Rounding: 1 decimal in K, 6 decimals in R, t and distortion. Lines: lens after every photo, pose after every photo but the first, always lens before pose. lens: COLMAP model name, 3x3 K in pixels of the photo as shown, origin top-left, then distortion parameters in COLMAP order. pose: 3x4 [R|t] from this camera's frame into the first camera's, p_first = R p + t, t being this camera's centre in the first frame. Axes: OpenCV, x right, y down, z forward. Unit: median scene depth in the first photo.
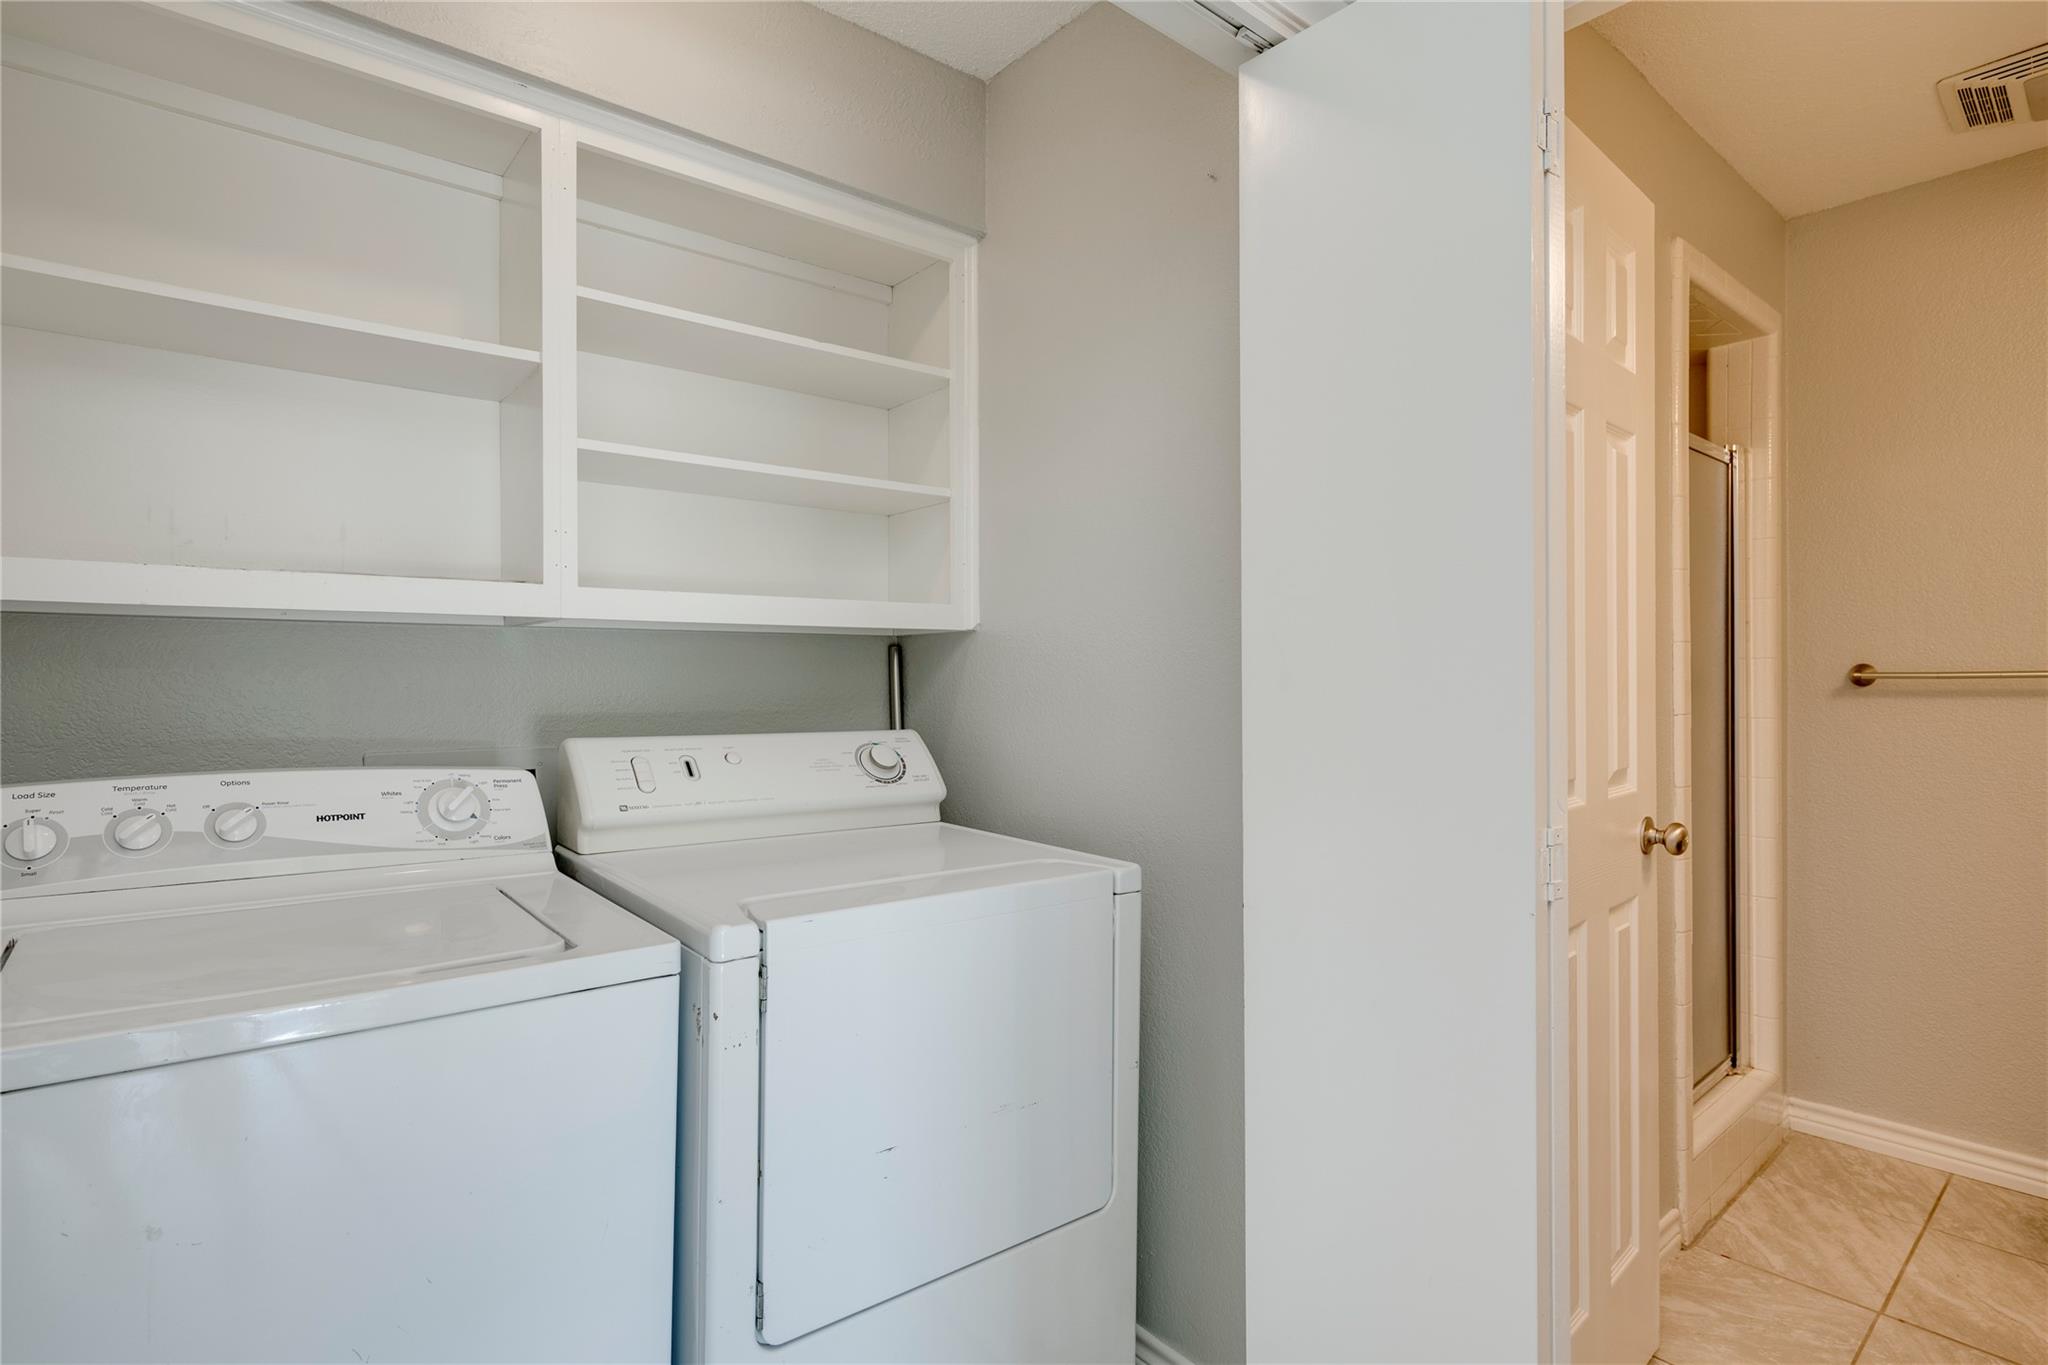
lens RADIAL K [[981.2, 0, 1024.0], [0, 981.2, 682.5], [0, 0, 1]] dist [0.001004, 0.000164]
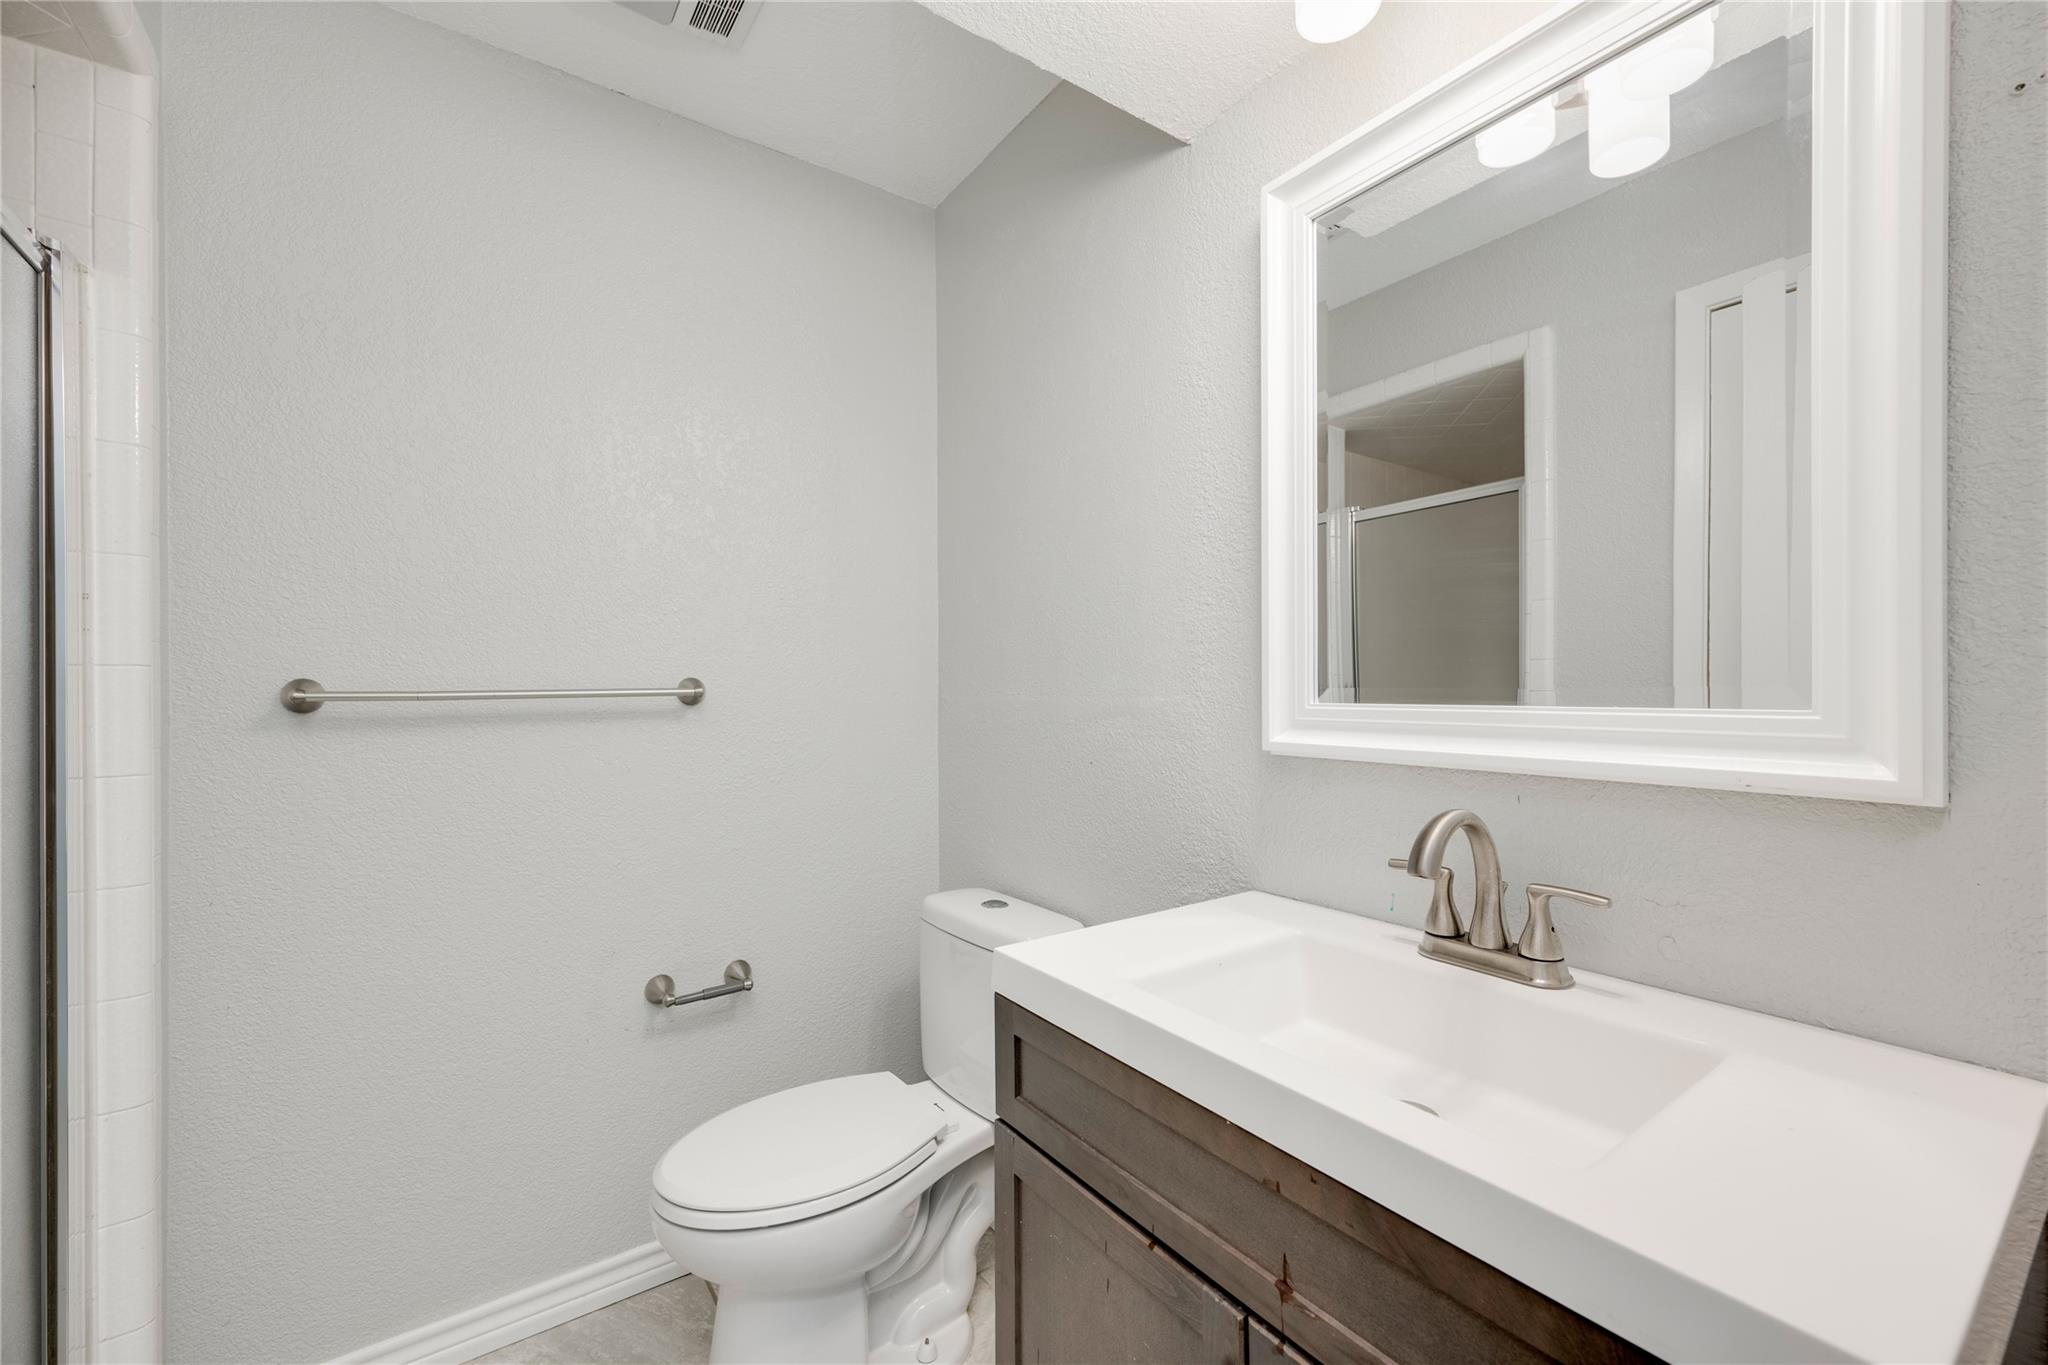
lens RADIAL K [[819.1, 0, 1023.7], [0, 819.1, 700.5], [0, 0, 1]] dist [0.000054, 0.000310]
pose [[0.086651, 0.002861, 0.996235, 0.347350], [0.004261, 0.999986, -0.003242, -0.000934], [-0.996230, 0.004526, 0.086638, 0.467260]]
